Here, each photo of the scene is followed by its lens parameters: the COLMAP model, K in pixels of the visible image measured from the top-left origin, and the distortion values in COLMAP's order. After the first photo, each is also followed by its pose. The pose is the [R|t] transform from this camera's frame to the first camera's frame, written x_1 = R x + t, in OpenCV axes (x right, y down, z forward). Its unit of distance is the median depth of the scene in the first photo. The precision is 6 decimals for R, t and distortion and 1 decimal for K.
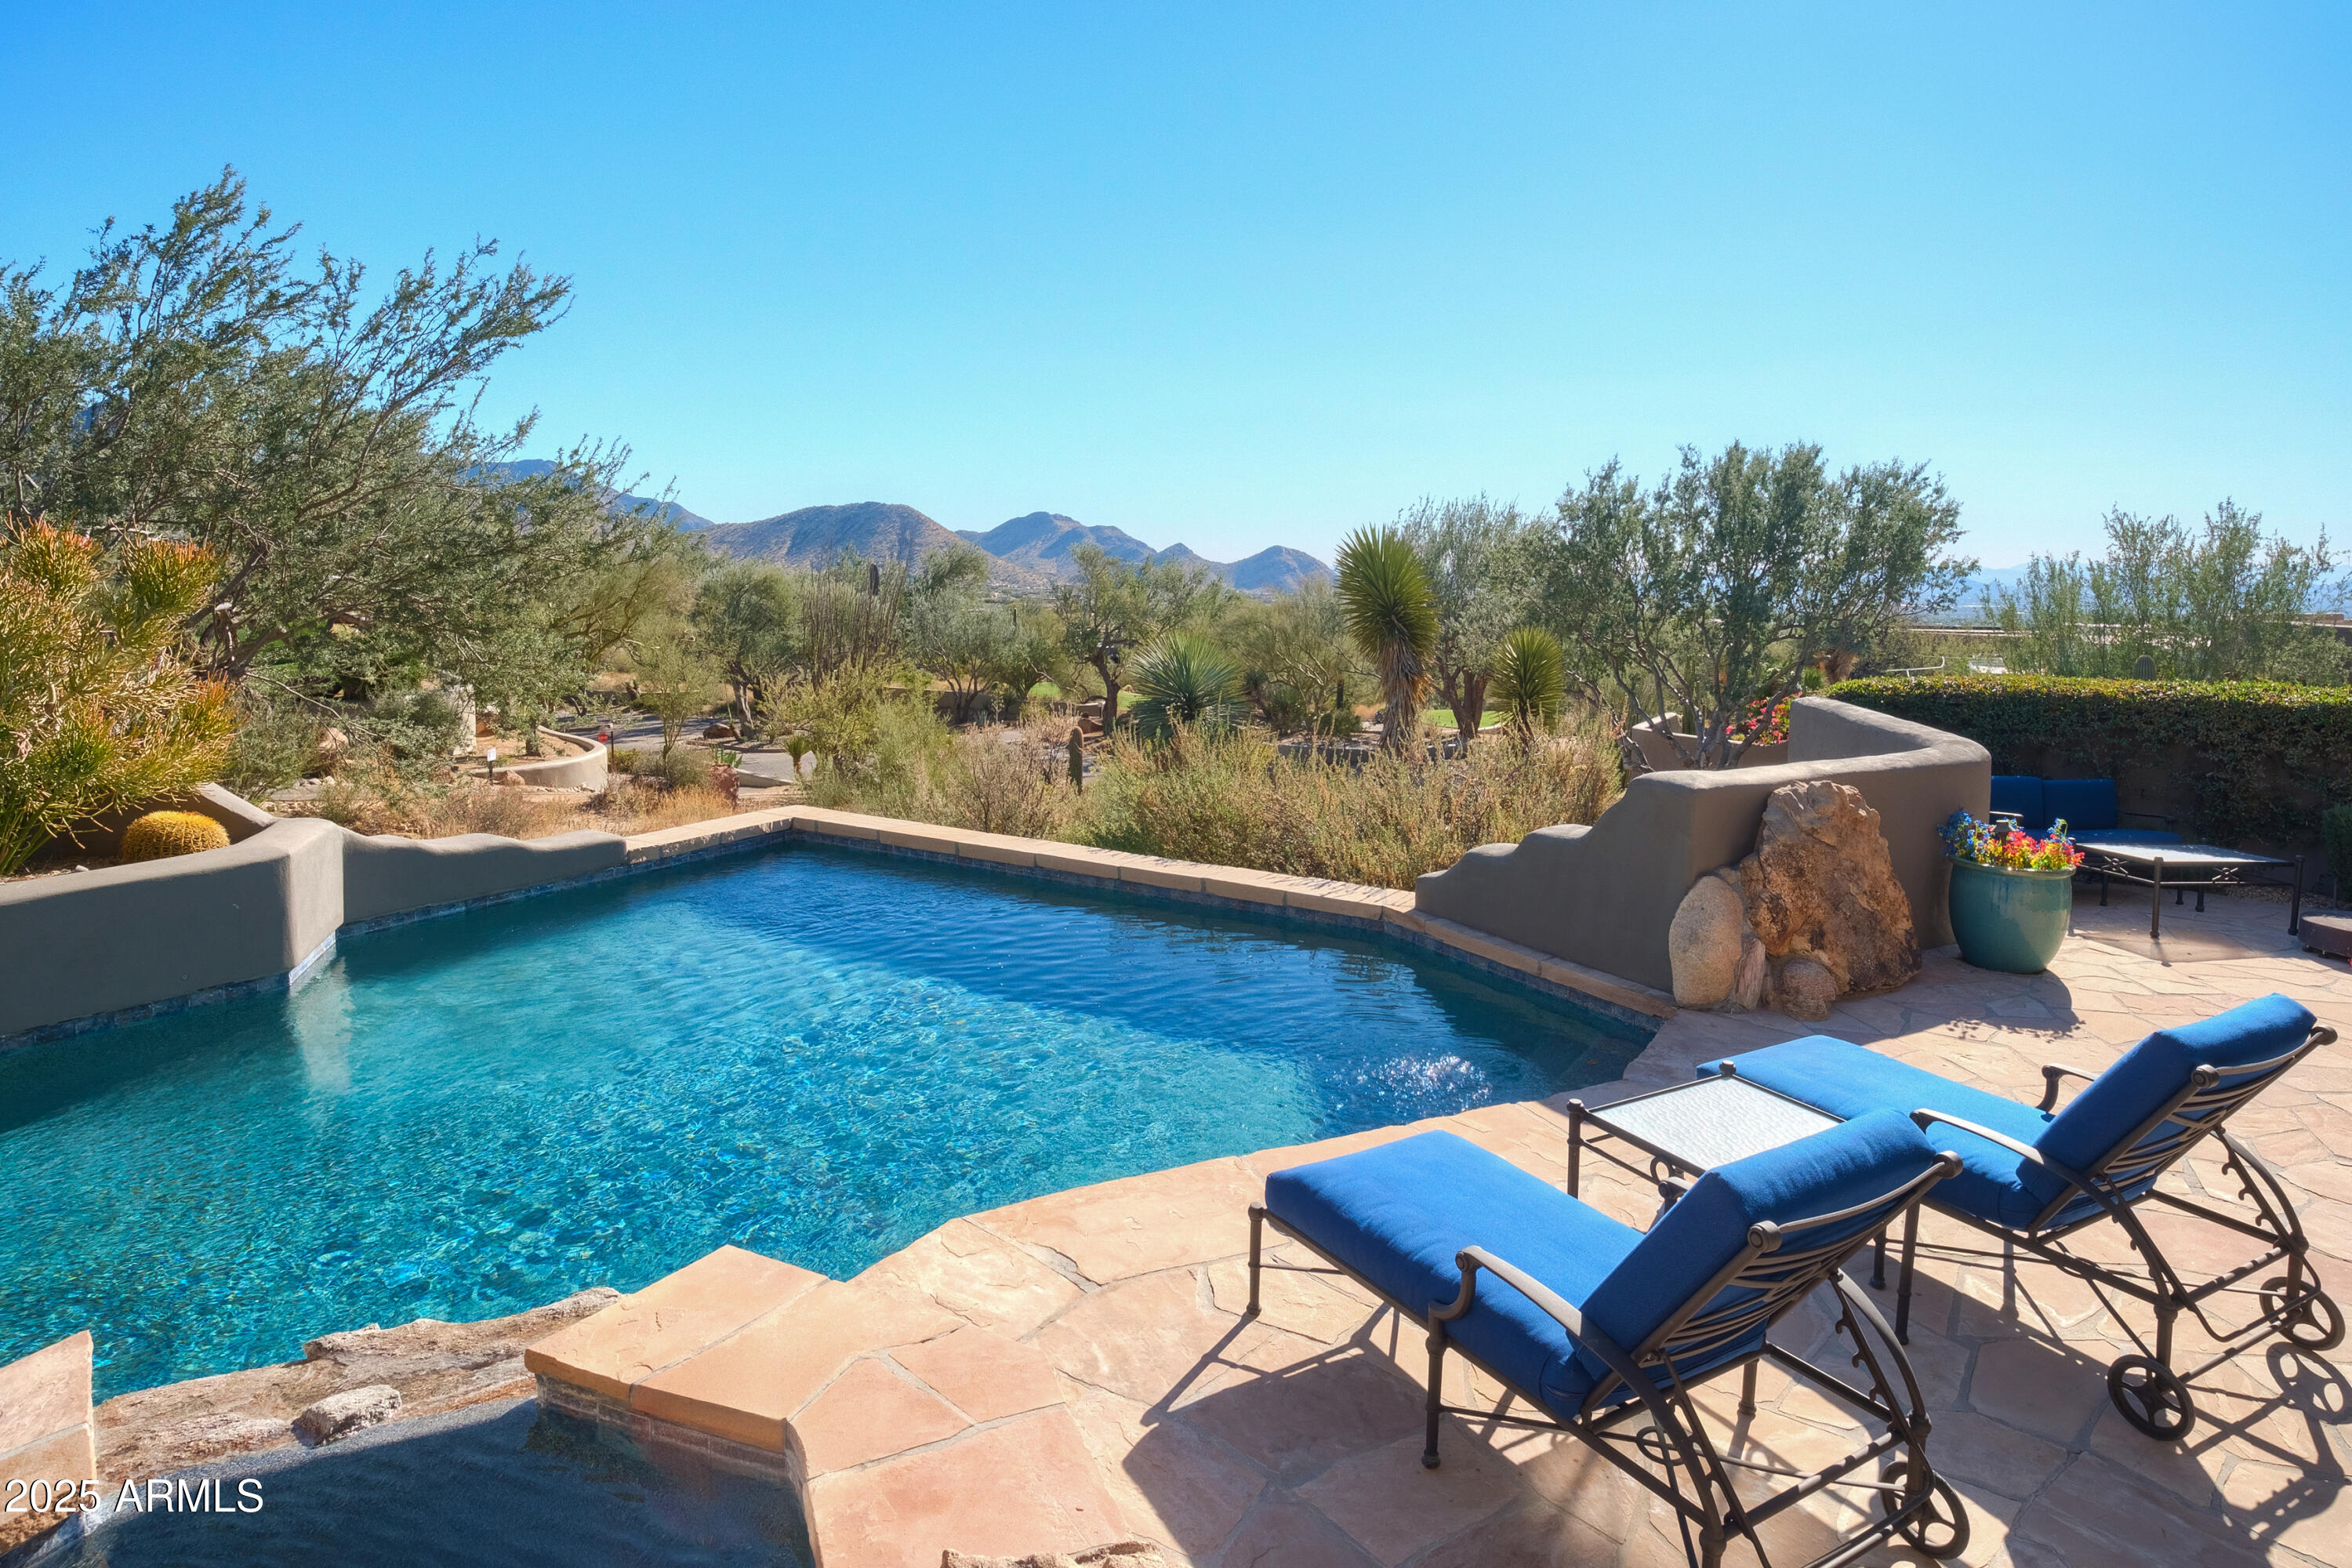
lens RADIAL K [[1365.3, 0, 1215.7], [0, 1365.3, 770.9], [0, 0, 1]] dist [-0.013946, 0.000624]
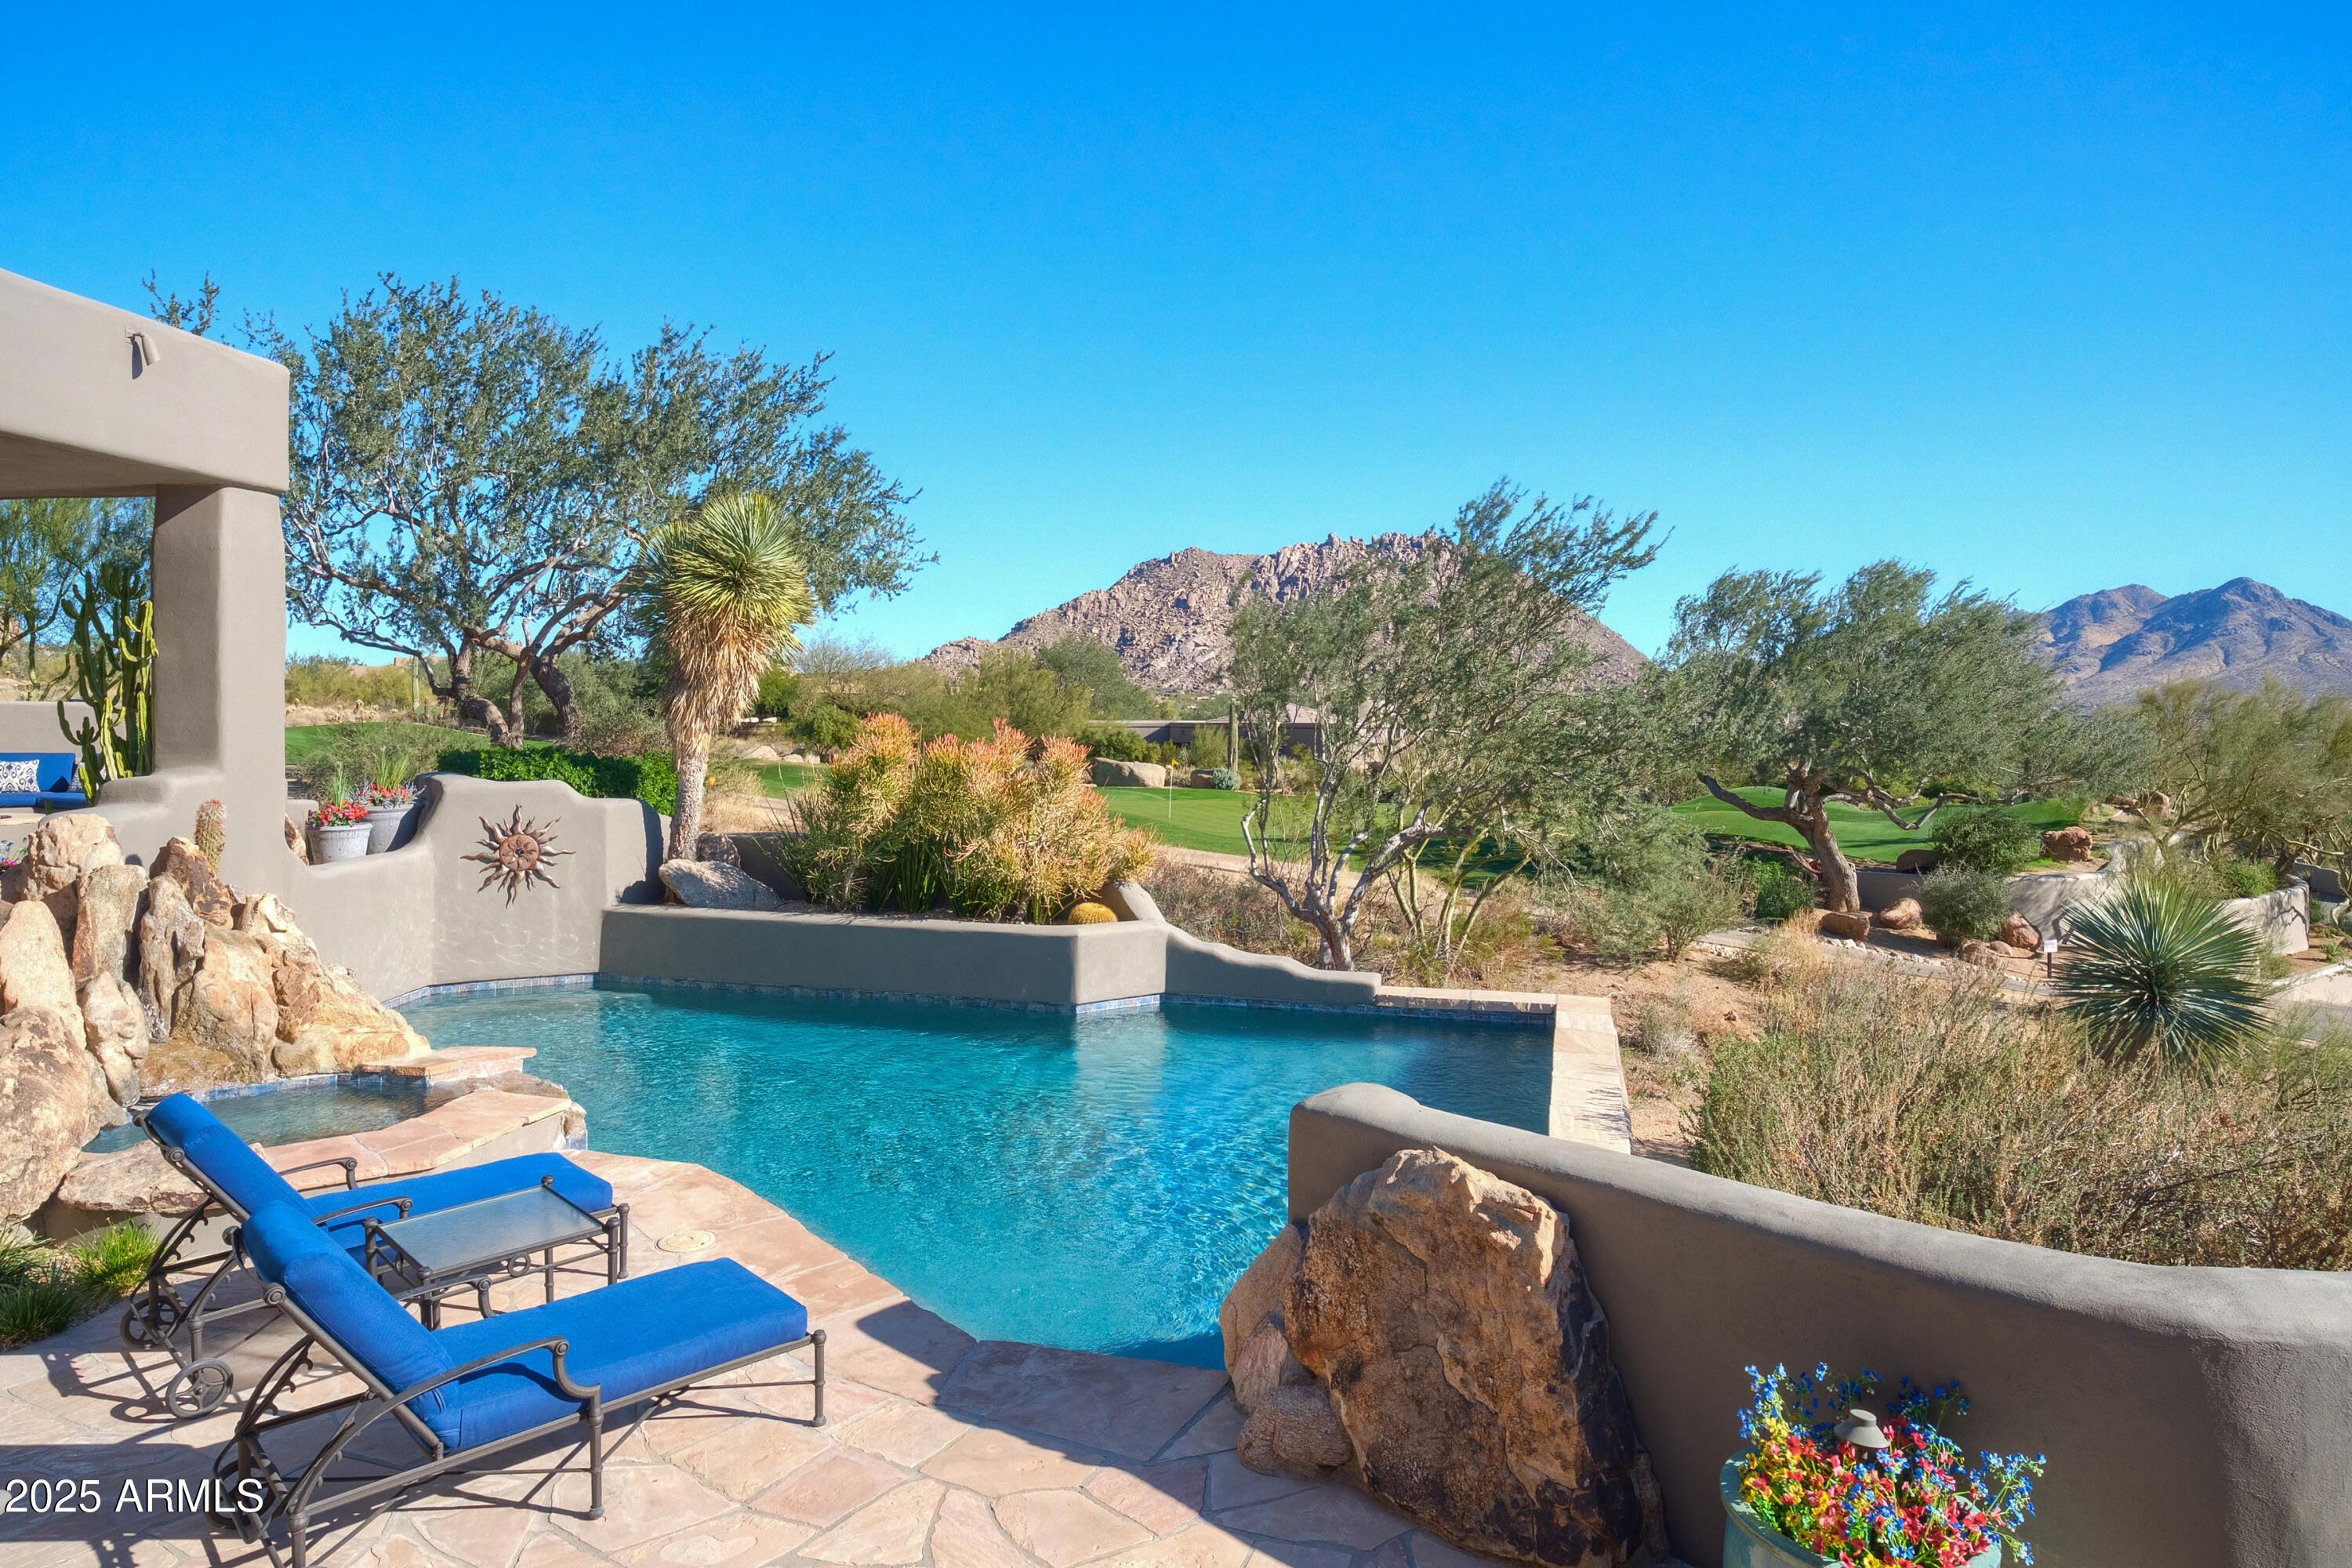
lens RADIAL K [[1365.3, 0, 1215.7], [0, 1365.3, 770.9], [0, 0, 1]] dist [-0.013946, 0.000624]
pose [[0.268706, 0.025898, -0.962874, 1.020086], [-0.147050, 0.989024, -0.014435, -0.146174], [0.951931, 0.145470, 0.269564, 0.688715]]
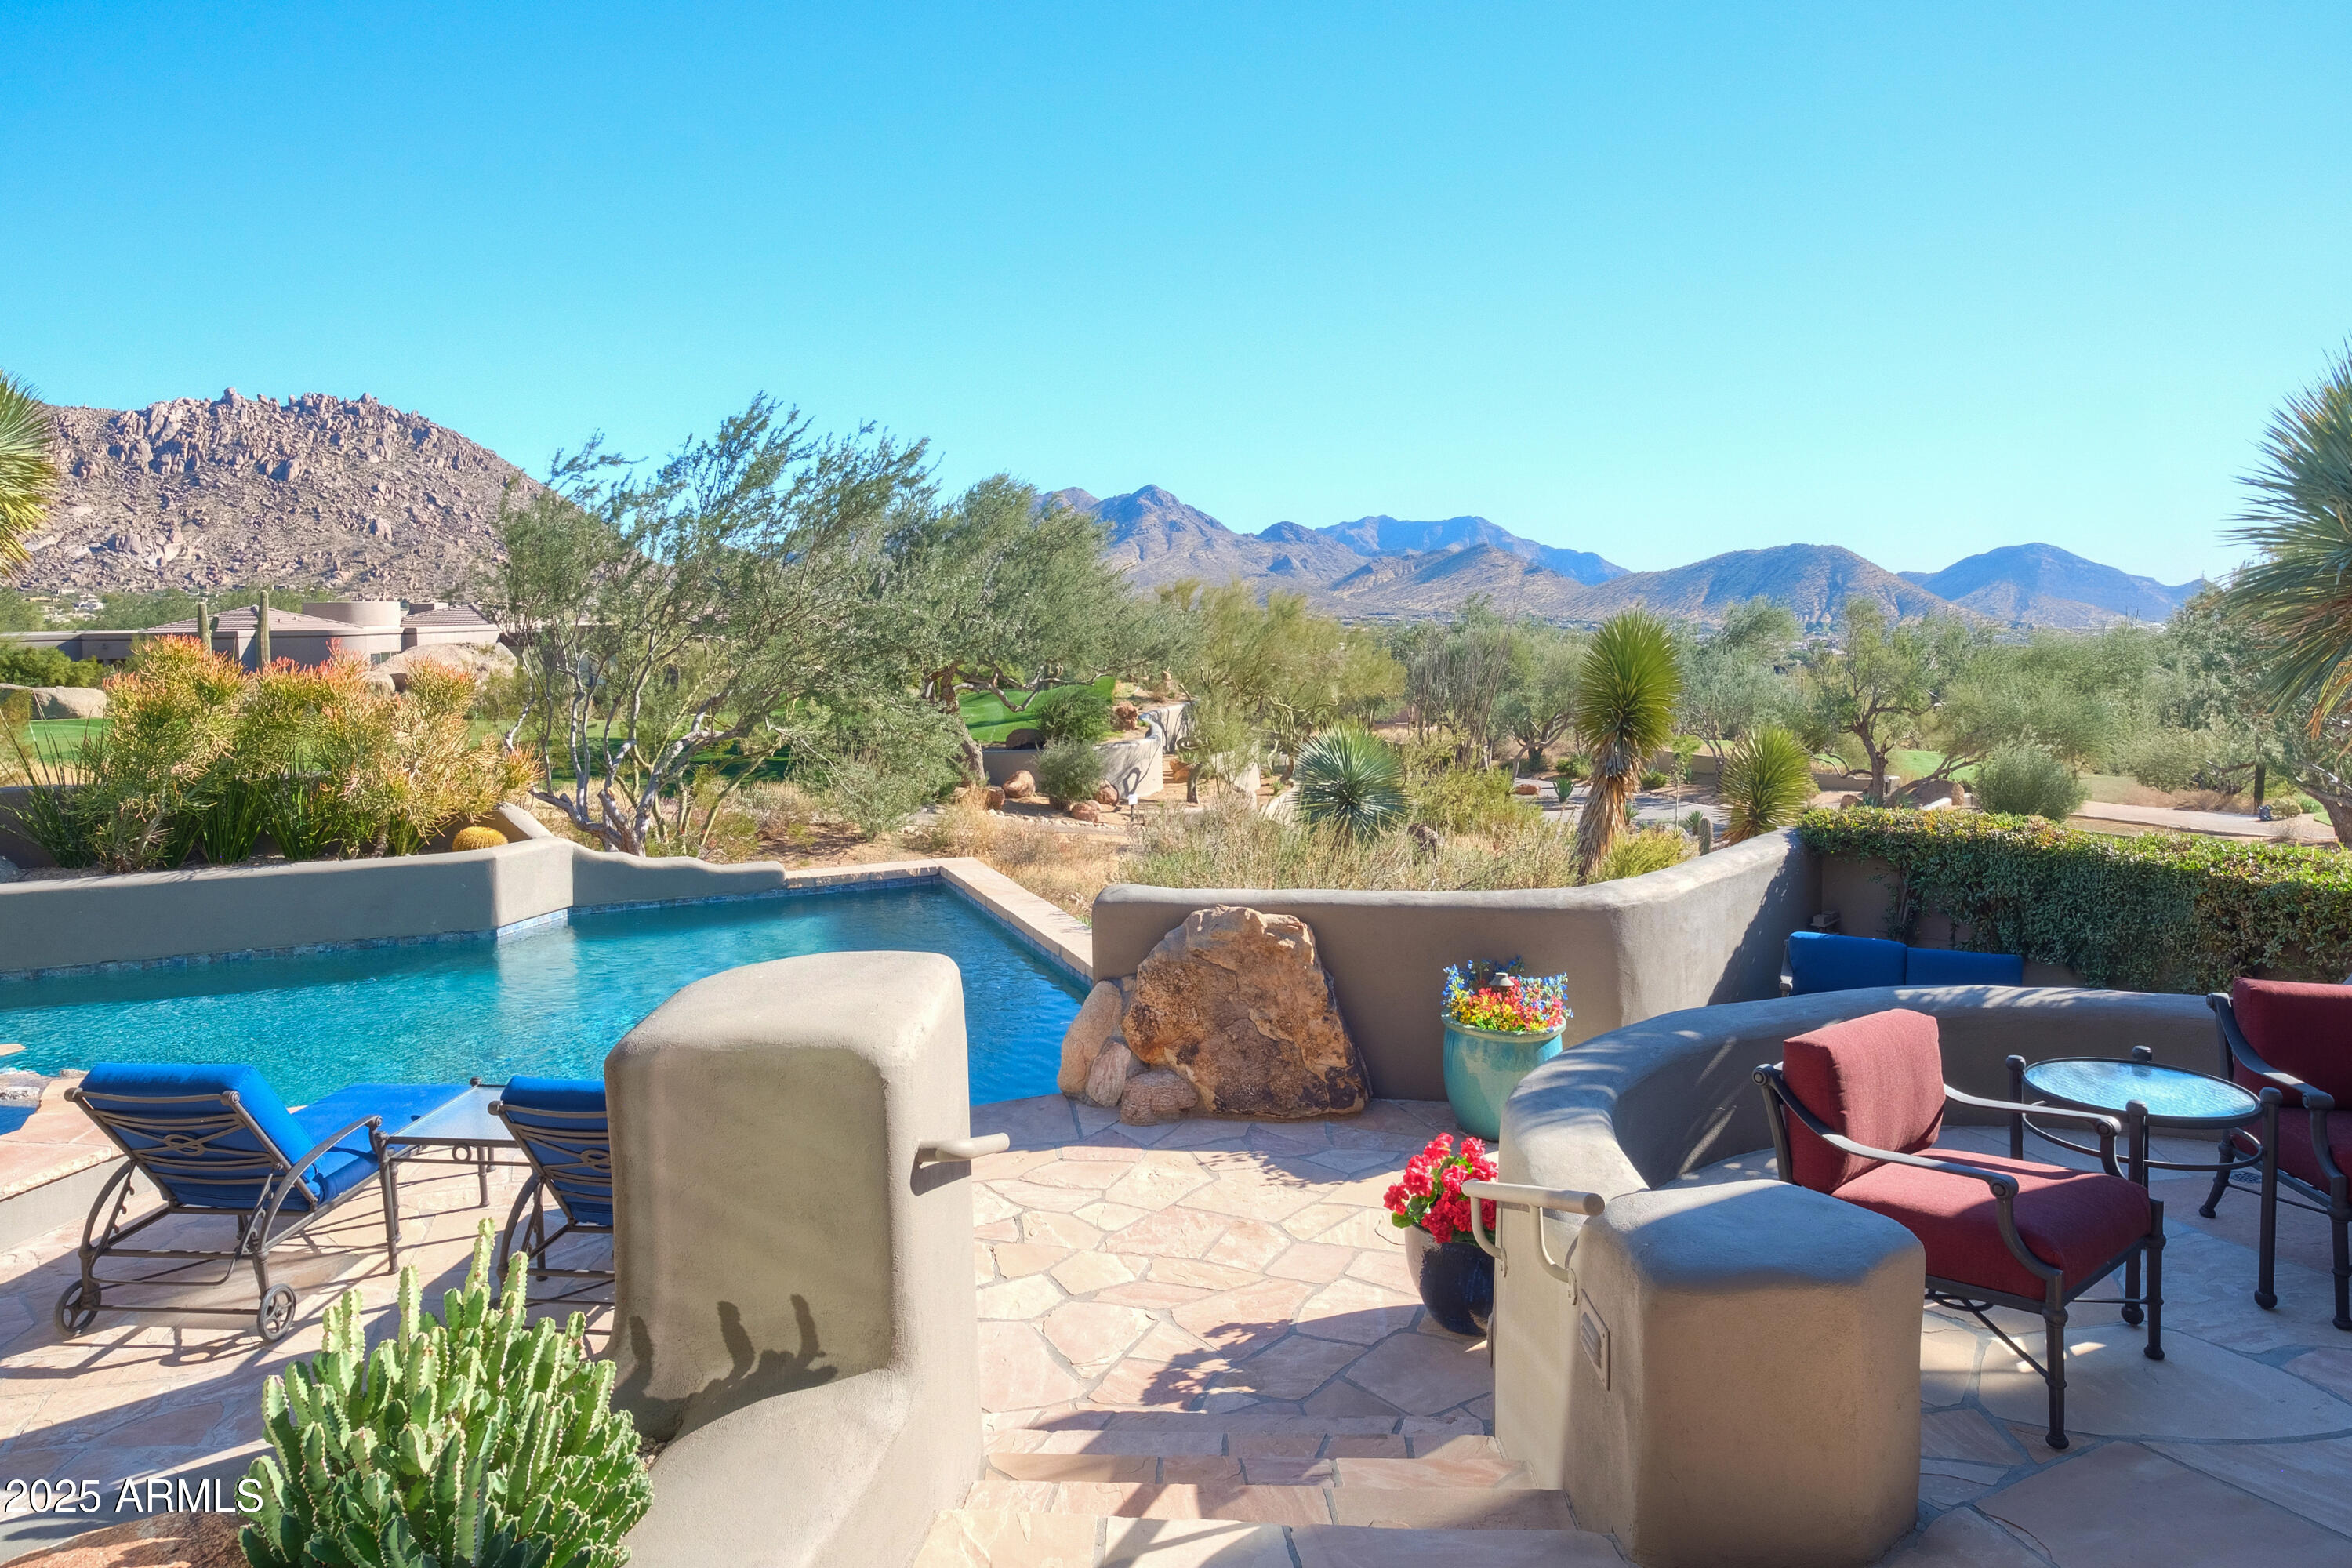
lens RADIAL K [[1434.9, 0, 1189.9], [0, 1434.9, 784.2], [0, 0, 1]] dist [-0.035247, 0.000048]
pose [[0.806570, 0.050449, -0.588982, 1.047291], [-0.068772, 0.997594, -0.008729, -0.073570], [0.587124, 0.047546, 0.808099, 0.087790]]
